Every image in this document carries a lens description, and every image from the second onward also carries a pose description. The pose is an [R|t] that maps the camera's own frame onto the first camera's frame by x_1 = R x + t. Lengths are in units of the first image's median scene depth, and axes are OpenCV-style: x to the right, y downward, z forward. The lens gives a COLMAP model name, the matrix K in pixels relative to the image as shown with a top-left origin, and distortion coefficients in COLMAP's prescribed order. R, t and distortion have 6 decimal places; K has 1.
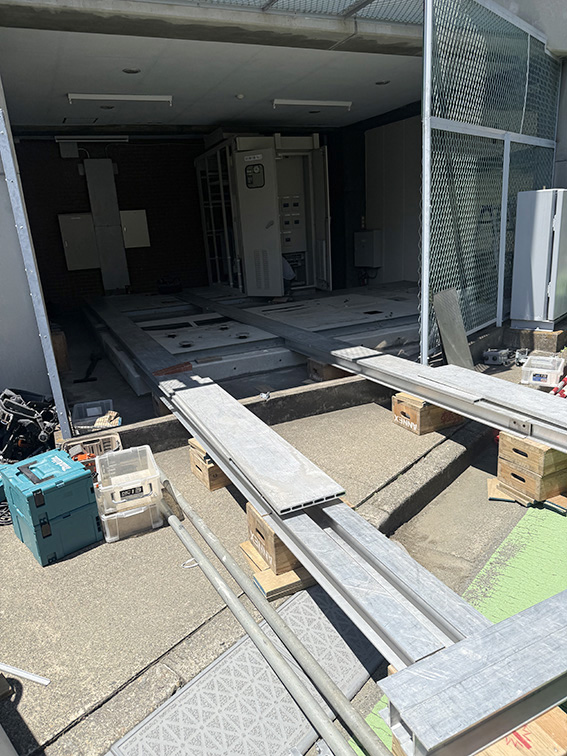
lens RADIAL K [[529.1, 0, 281.5], [0, 529.1, 378.7], [0, 0, 1]] dist [0.006145, -0.009406]
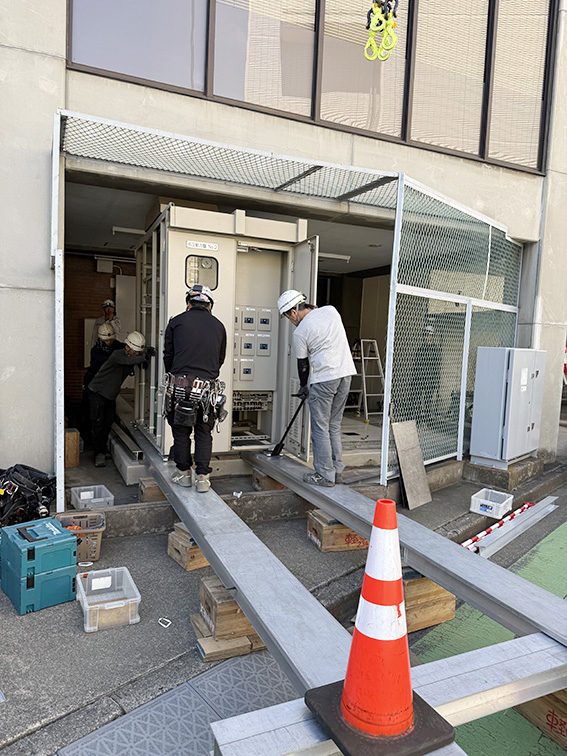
lens RADIAL K [[529.1, 0, 282.1], [0, 529.1, 382.7], [0, 0, 1]] dist [0.006145, -0.009406]
pose [[0.993802, 0.110426, -0.012826, 0.043584], [-0.110701, 0.972445, -0.205174, 0.015079], [-0.010183, 0.205322, 0.978641, -0.141081]]
